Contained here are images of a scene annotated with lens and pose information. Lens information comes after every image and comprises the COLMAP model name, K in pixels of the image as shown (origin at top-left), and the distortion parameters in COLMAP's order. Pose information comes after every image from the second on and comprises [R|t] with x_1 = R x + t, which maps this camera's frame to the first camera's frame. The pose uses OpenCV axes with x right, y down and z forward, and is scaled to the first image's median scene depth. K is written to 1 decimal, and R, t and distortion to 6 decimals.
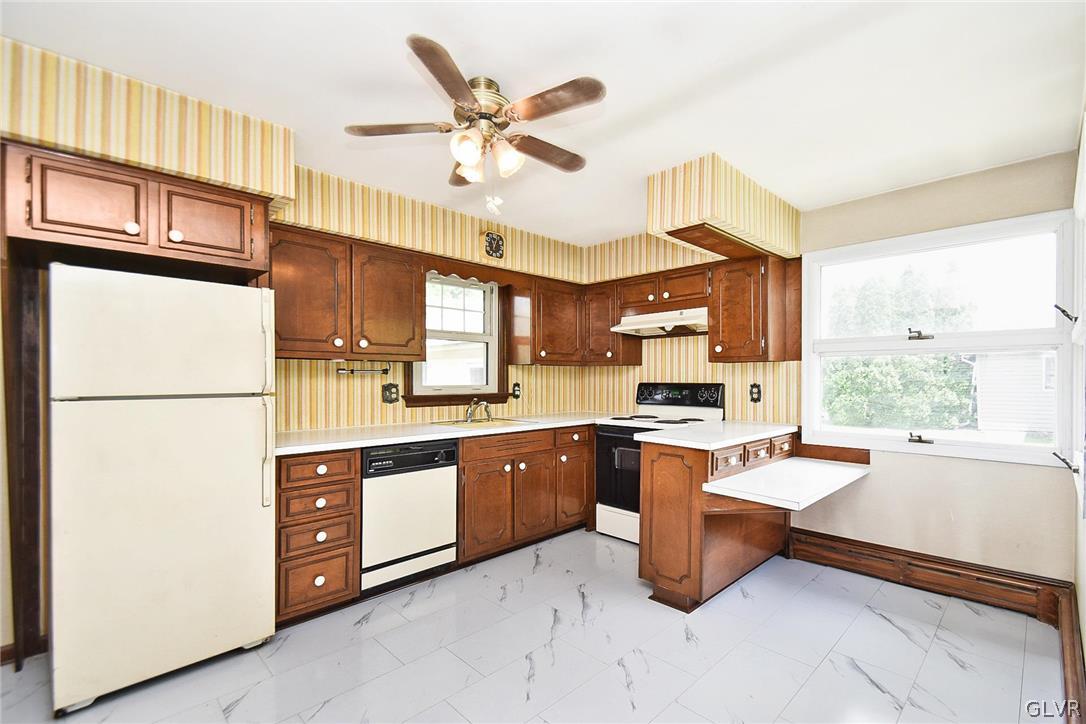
lens RADIAL K [[483.6, 0, 542.8], [0, 483.6, 379.0], [0, 0, 1]] dist [0.018100, -0.000010]
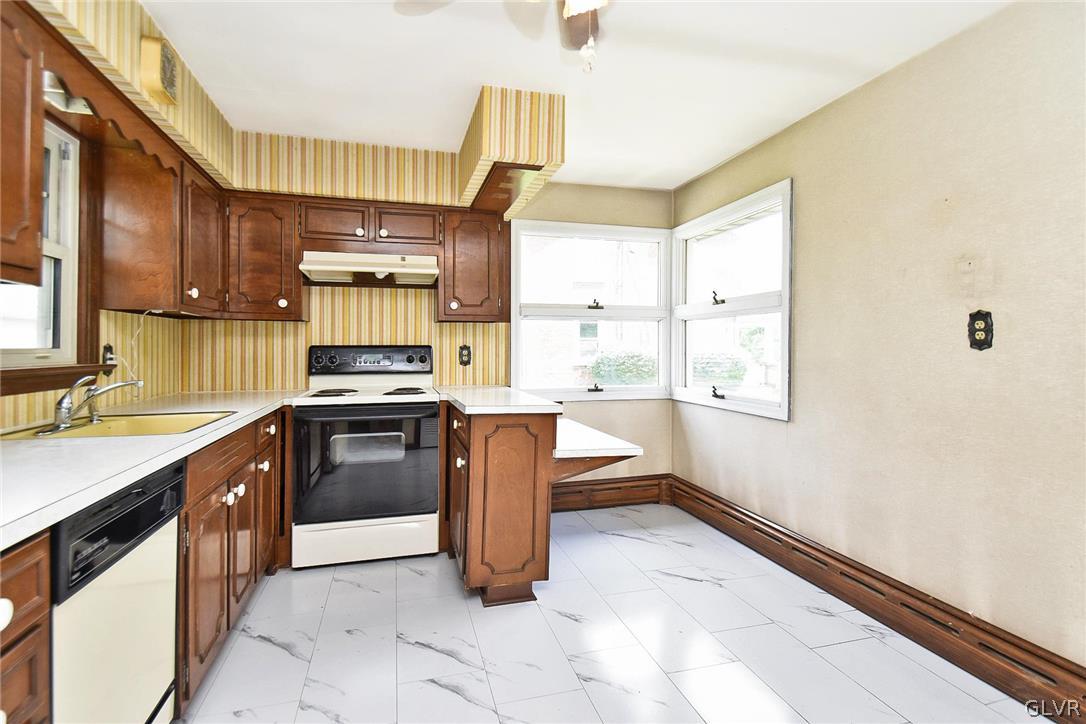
lens RADIAL K [[535.1, 0, 541.4], [0, 535.1, 348.3], [0, 0, 1]] dist [0.024270, -0.000404]
pose [[0.483639, -0.001217, 0.875267, -0.399553], [0.002376, 0.999997, 0.000078, 0.015270], [-0.875264, 0.002042, 0.483641, 0.370769]]
